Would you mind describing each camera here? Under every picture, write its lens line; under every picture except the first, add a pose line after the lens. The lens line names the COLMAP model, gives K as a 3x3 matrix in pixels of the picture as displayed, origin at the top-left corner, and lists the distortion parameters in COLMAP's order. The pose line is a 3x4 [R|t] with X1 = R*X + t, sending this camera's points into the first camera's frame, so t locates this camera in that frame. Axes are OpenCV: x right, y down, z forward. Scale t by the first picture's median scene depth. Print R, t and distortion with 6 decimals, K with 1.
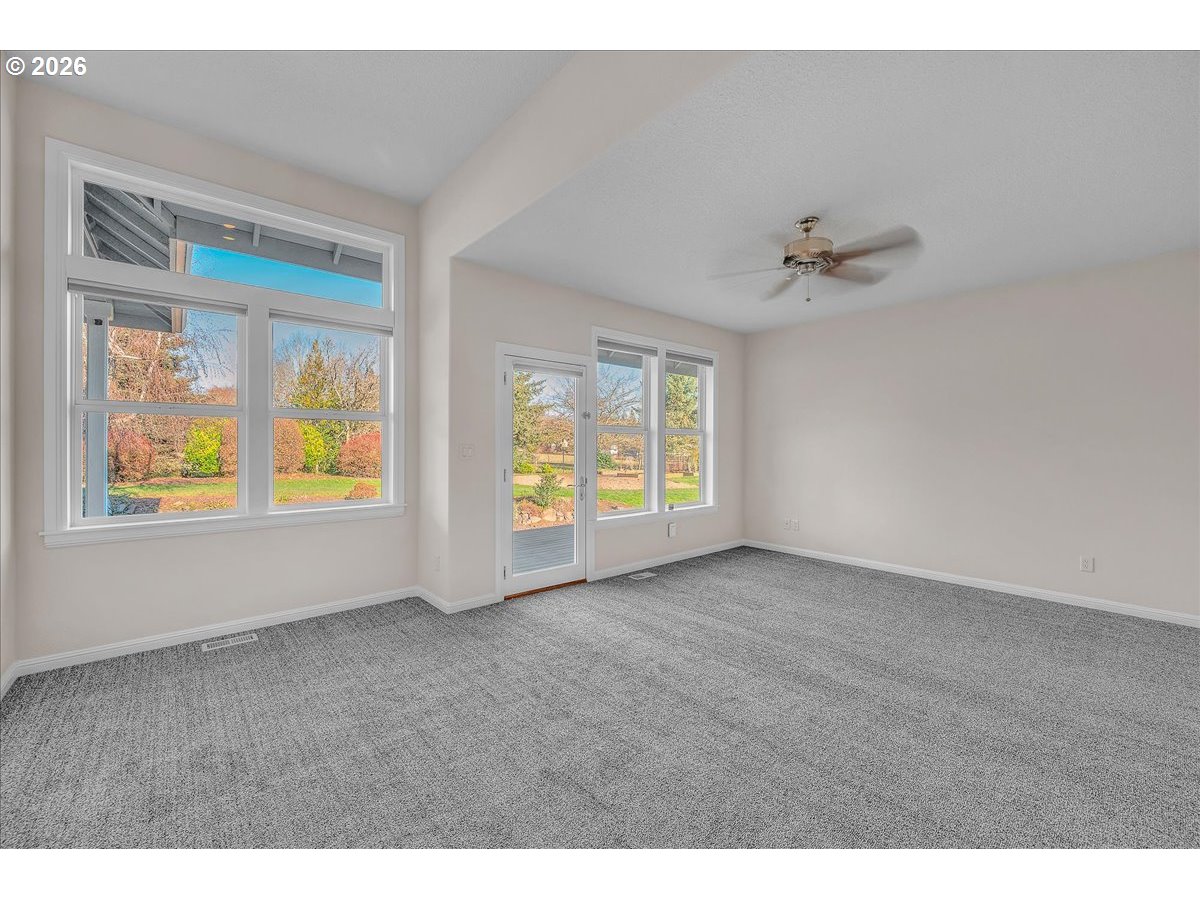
lens RADIAL K [[494.0, 0, 623.2], [0, 494.0, 454.9], [0, 0, 1]] dist [-0.000142, -0.000068]
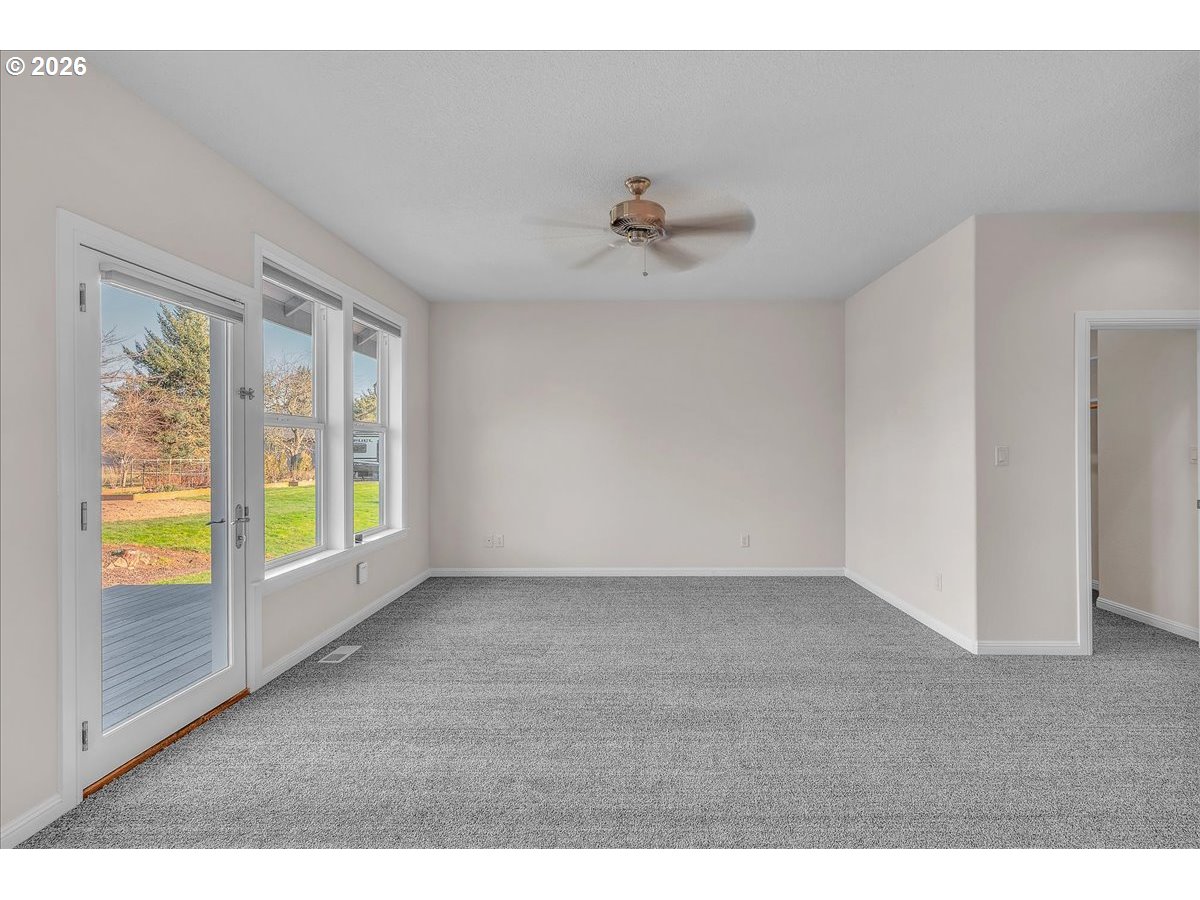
lens RADIAL K [[549.5, 0, 600.0], [0, 549.5, 450.0], [0, 0, 1]] dist [0.001825, 0.000249]
pose [[0.674122, -0.010707, 0.738542, -0.255889], [0.020699, 0.999776, -0.004399, -0.005065], [-0.738330, 0.018253, 0.674193, 0.283864]]
